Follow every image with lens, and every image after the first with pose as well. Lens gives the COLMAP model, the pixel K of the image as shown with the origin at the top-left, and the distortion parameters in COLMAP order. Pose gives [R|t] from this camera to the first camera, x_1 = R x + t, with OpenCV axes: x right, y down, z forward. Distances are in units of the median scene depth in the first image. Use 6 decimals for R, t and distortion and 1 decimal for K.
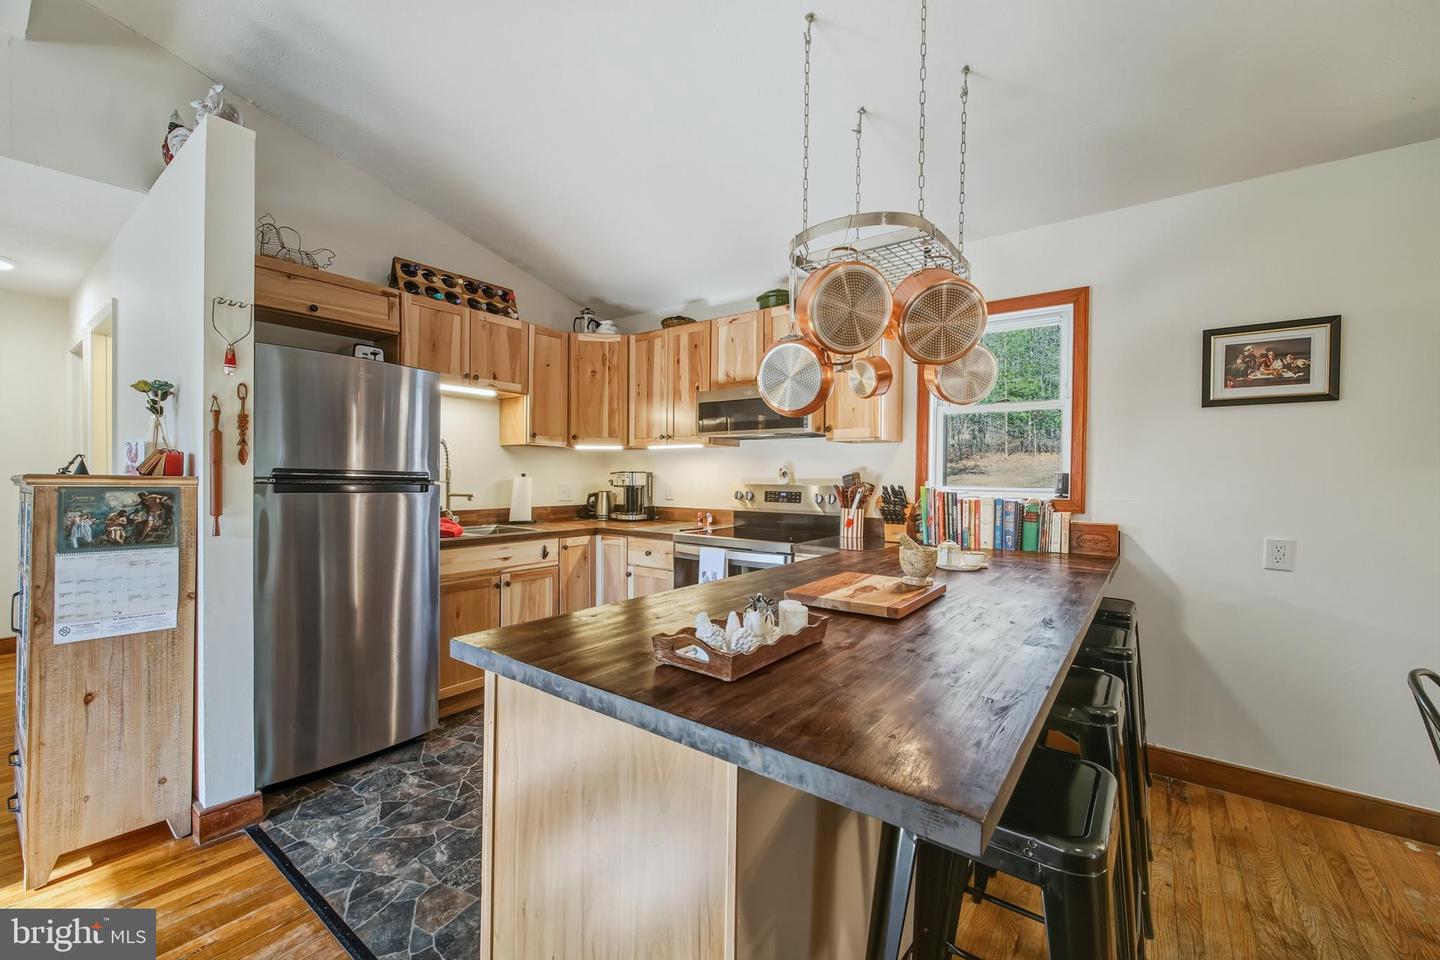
lens RADIAL K [[585.0, 0, 720.1], [0, 585.0, 478.9], [0, 0, 1]] dist [-0.000504, 0.000073]
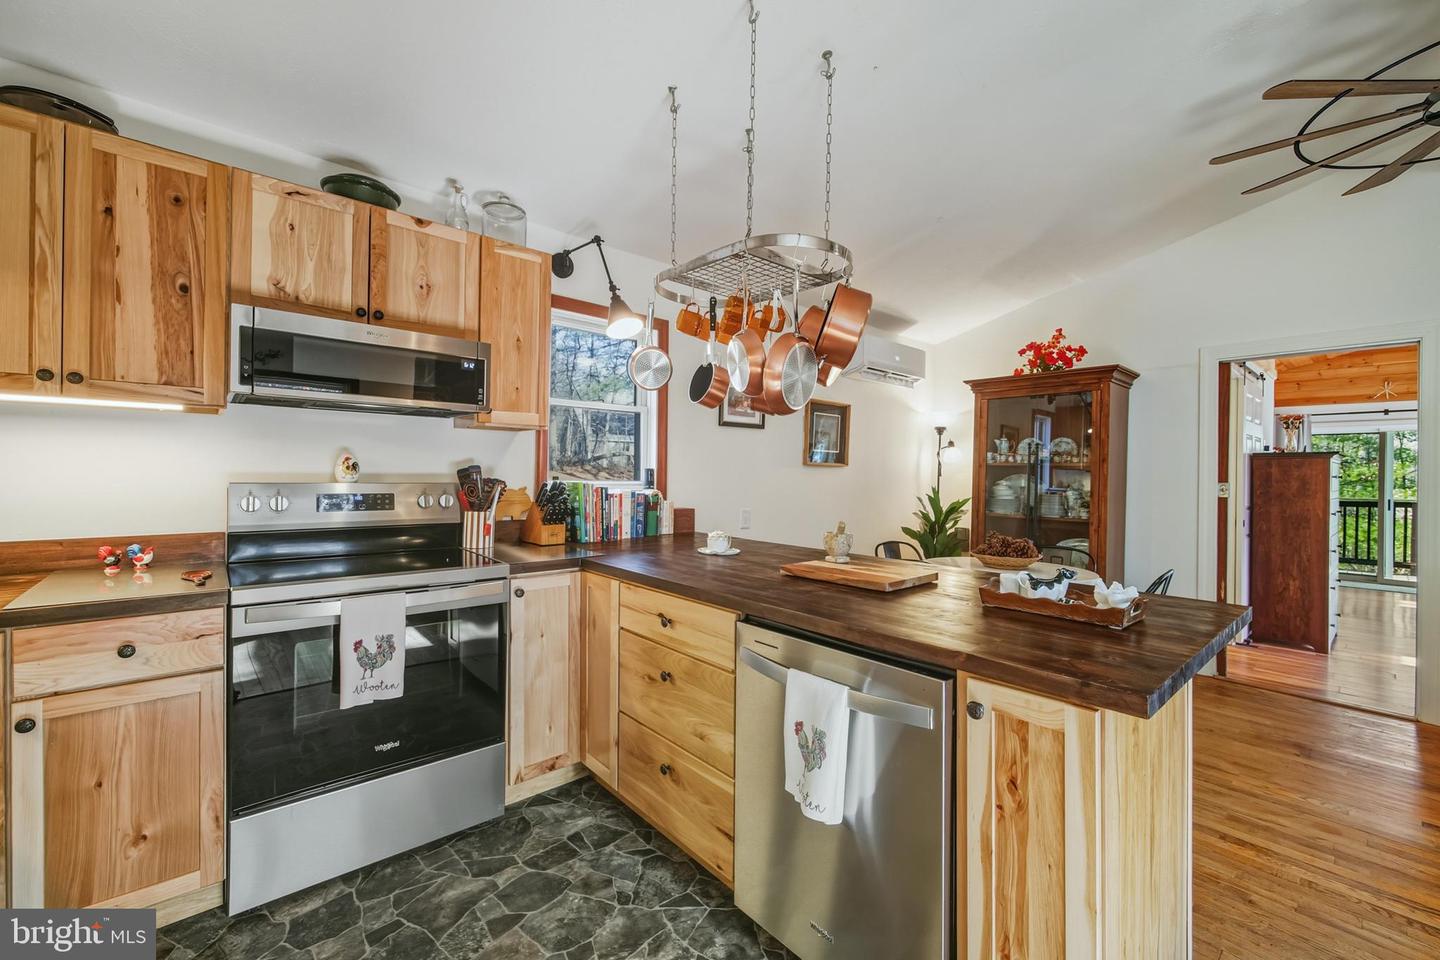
lens RADIAL K [[585.0, 0, 724.6], [0, 585.0, 474.4], [0, 0, 1]] dist [-0.000504, 0.000073]
pose [[0.197433, -0.007806, 0.980285, -0.443138], [-0.004269, 0.999952, 0.008823, -0.007345], [-0.980307, -0.005927, 0.197391, 0.476875]]
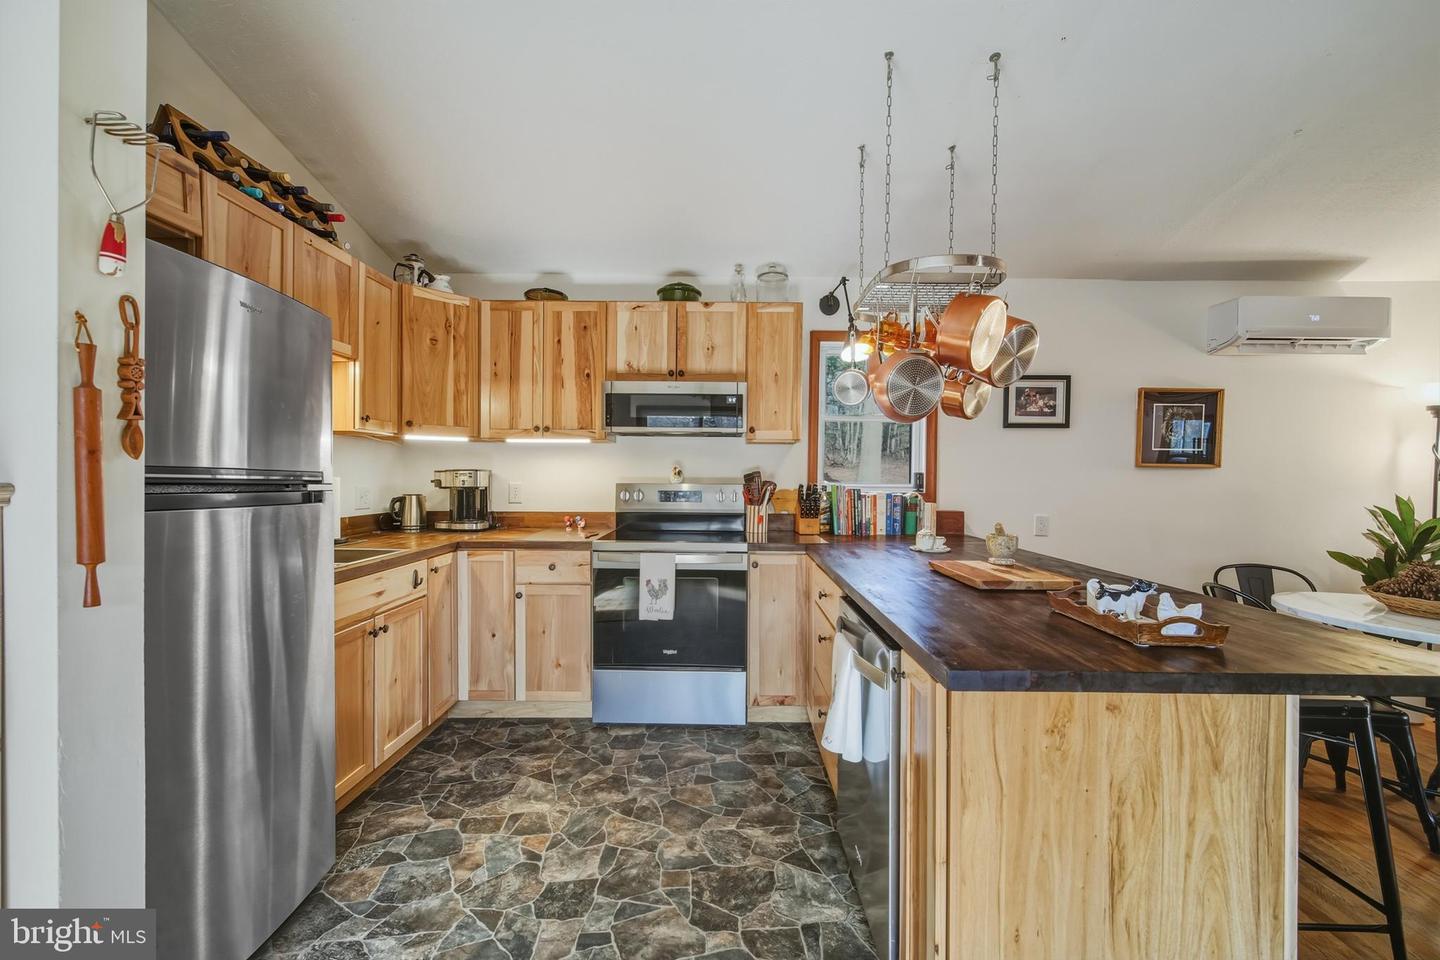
lens RADIAL K [[585.0, 0, 728.0], [0, 585.0, 478.0], [0, 0, 1]] dist [-0.000504, 0.000073]
pose [[0.799429, -0.005427, 0.600736, -0.415417], [0.002713, 0.999982, 0.005423, -0.004981], [-0.600755, -0.002705, 0.799429, 0.170459]]
